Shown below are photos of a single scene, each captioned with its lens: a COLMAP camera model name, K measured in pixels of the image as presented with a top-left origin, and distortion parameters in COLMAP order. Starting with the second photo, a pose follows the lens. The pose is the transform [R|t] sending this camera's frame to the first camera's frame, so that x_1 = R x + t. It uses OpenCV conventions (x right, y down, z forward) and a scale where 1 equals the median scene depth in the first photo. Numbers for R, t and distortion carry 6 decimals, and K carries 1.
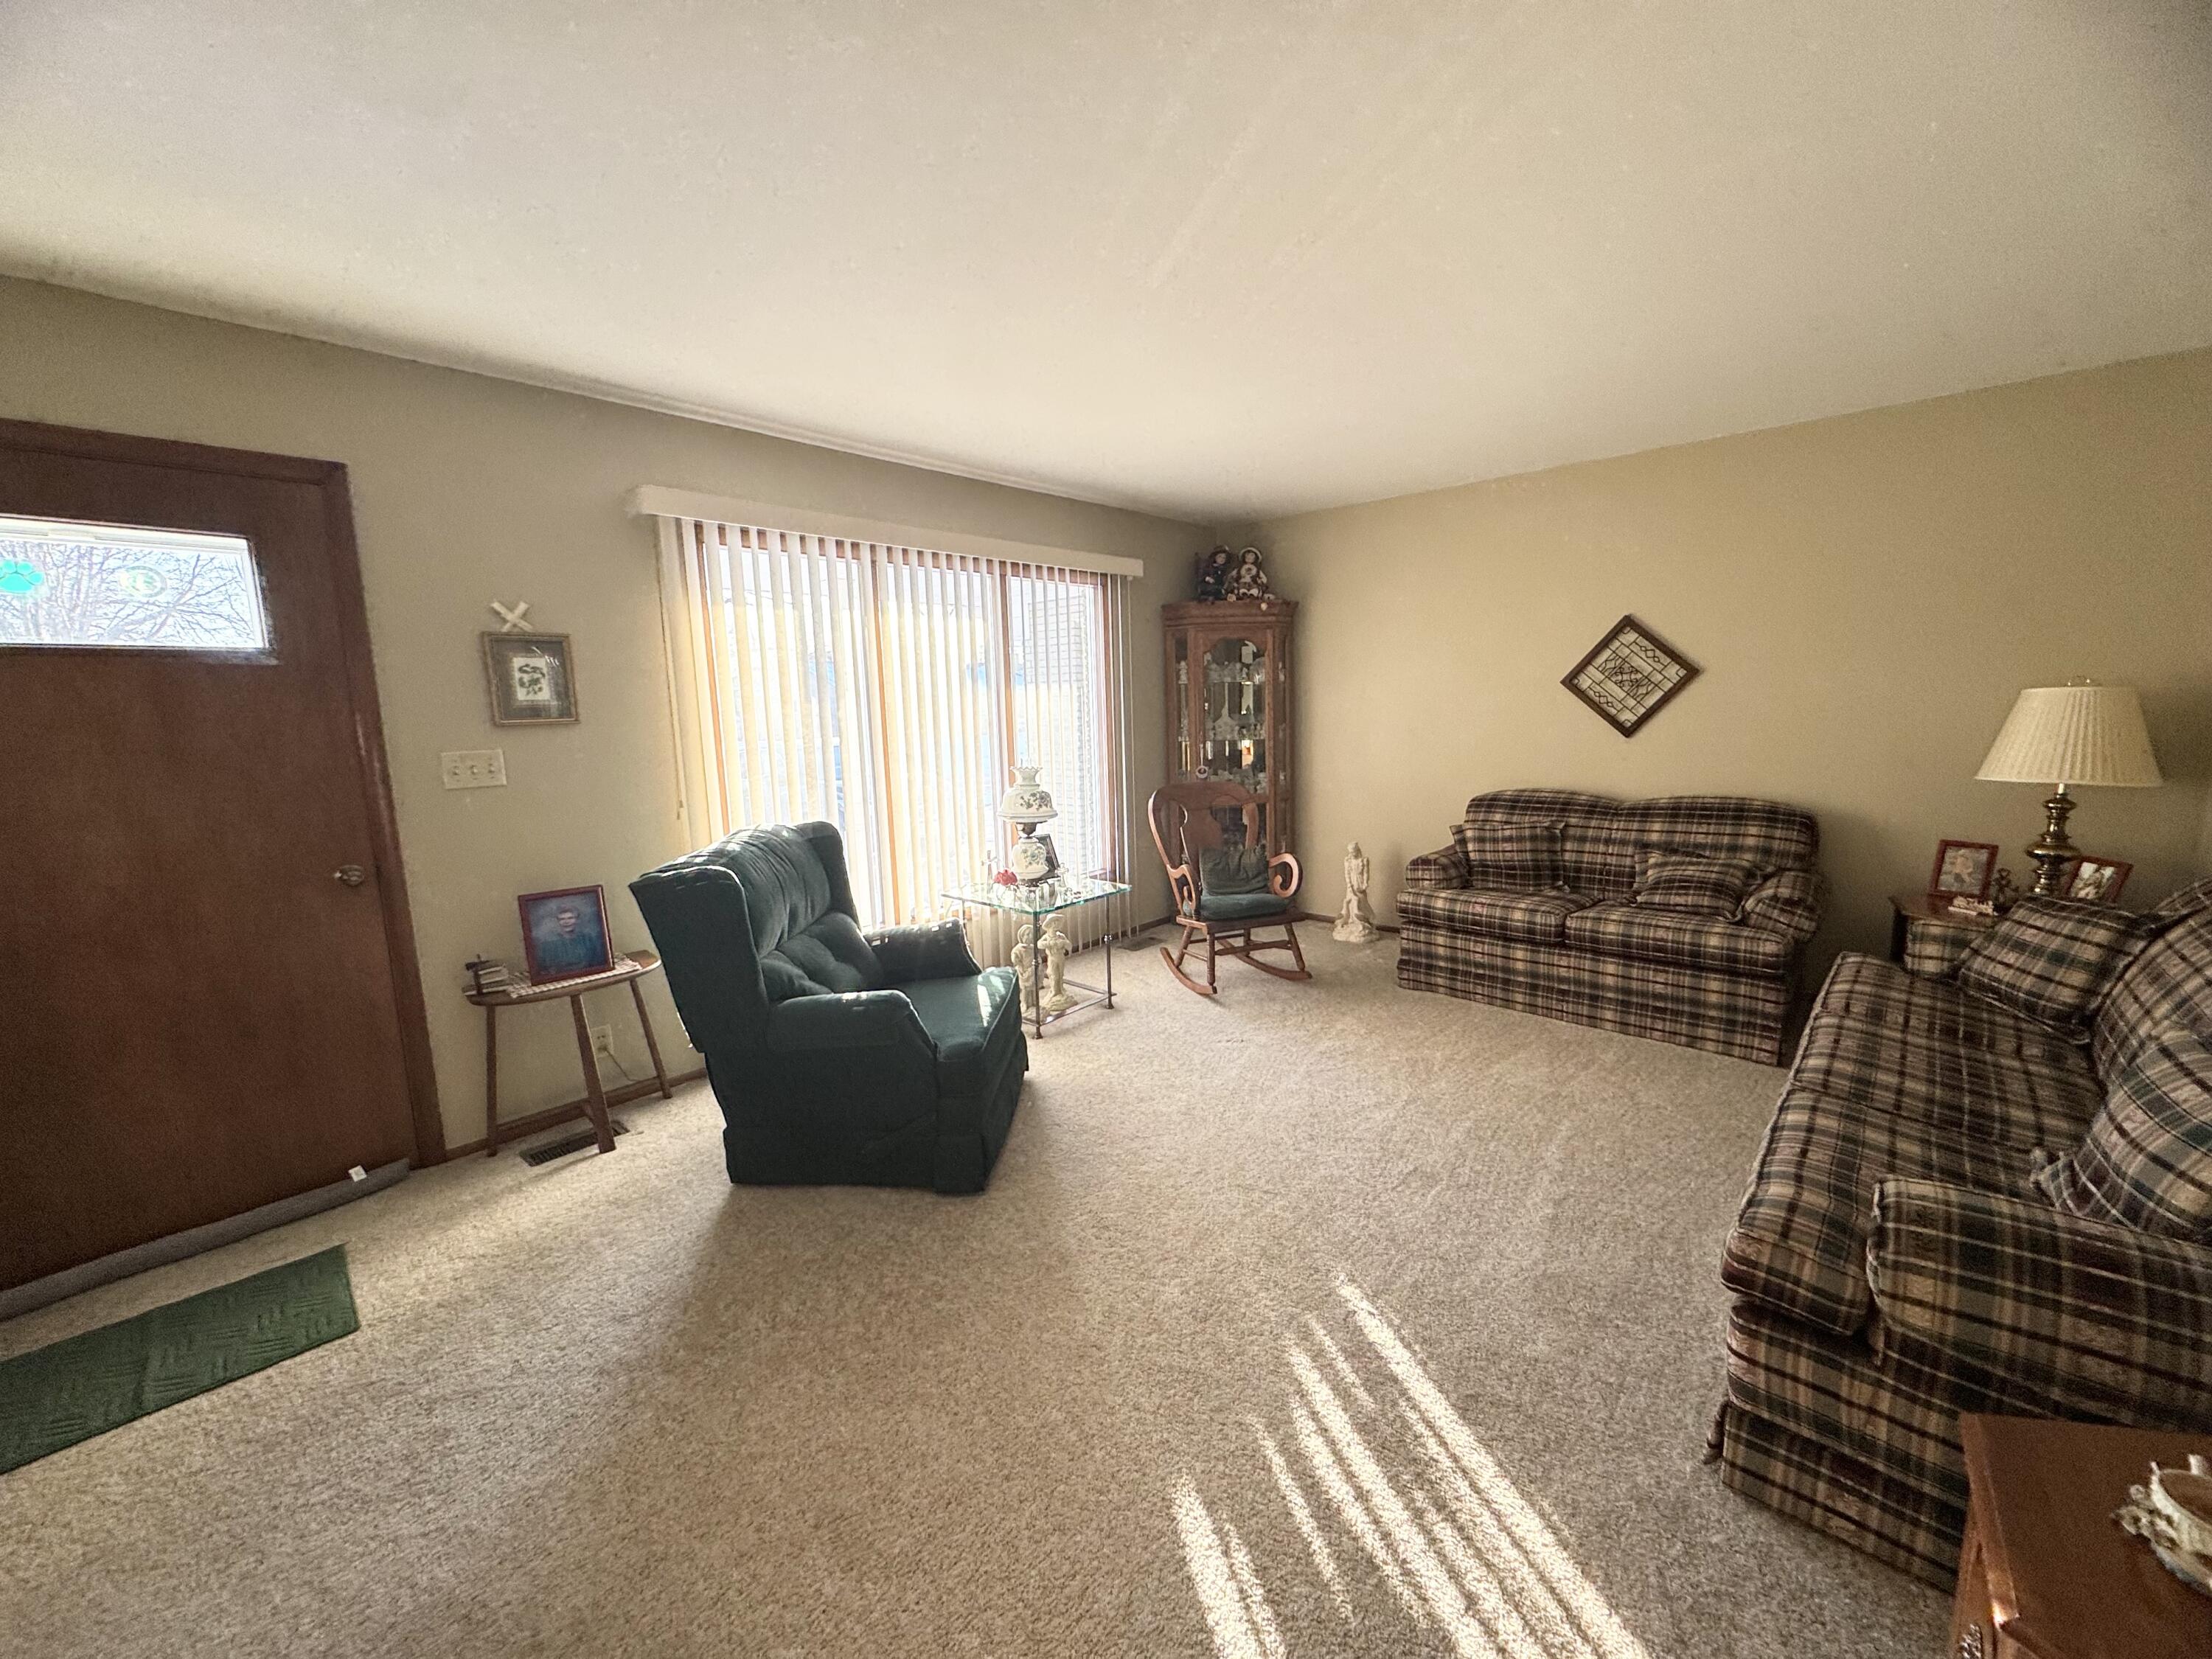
lens RADIAL K [[881.6, 0, 1104.5], [0, 881.6, 824.5], [0, 0, 1]] dist [-0.000759, -0.000227]
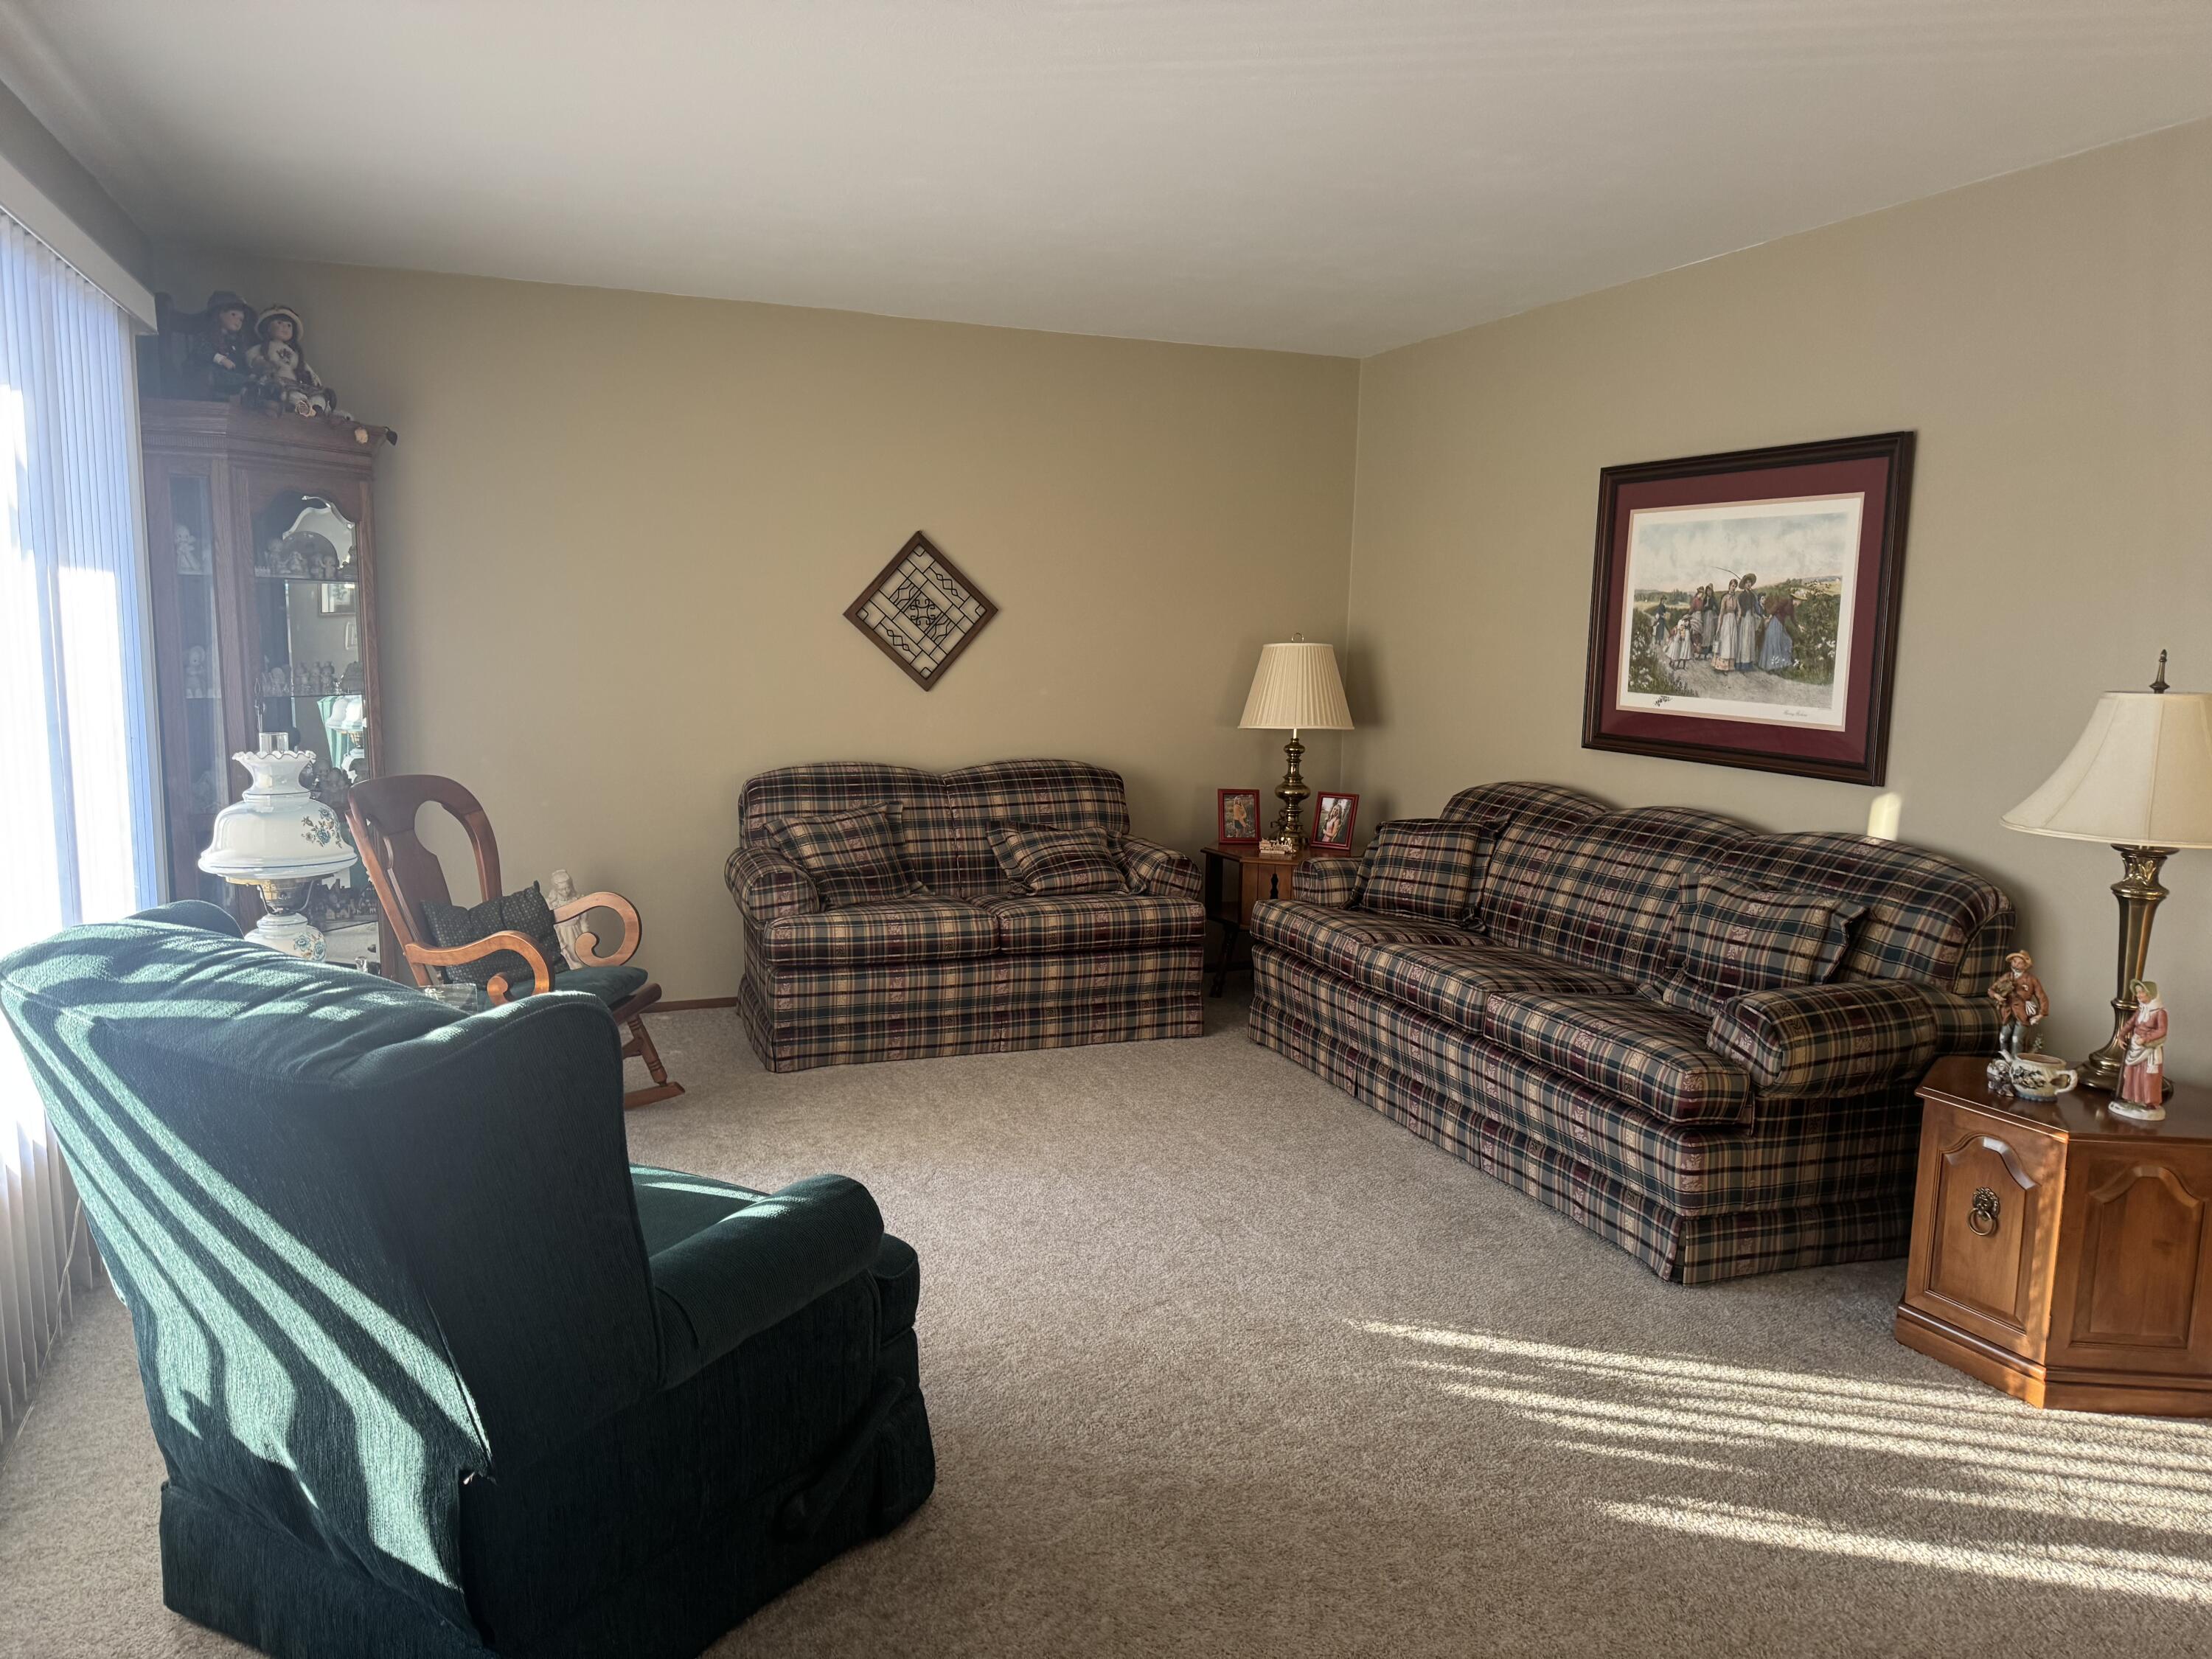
lens RADIAL K [[1559.8, 0, 1100.3], [0, 1559.8, 840.7], [0, 0, 1]] dist [0.171096, -0.346371]
pose [[0.429763, -0.085913, 0.898845, -0.680965], [0.095439, 0.994209, 0.049396, -0.023646], [-0.897884, 0.064556, 0.435474, 0.311381]]
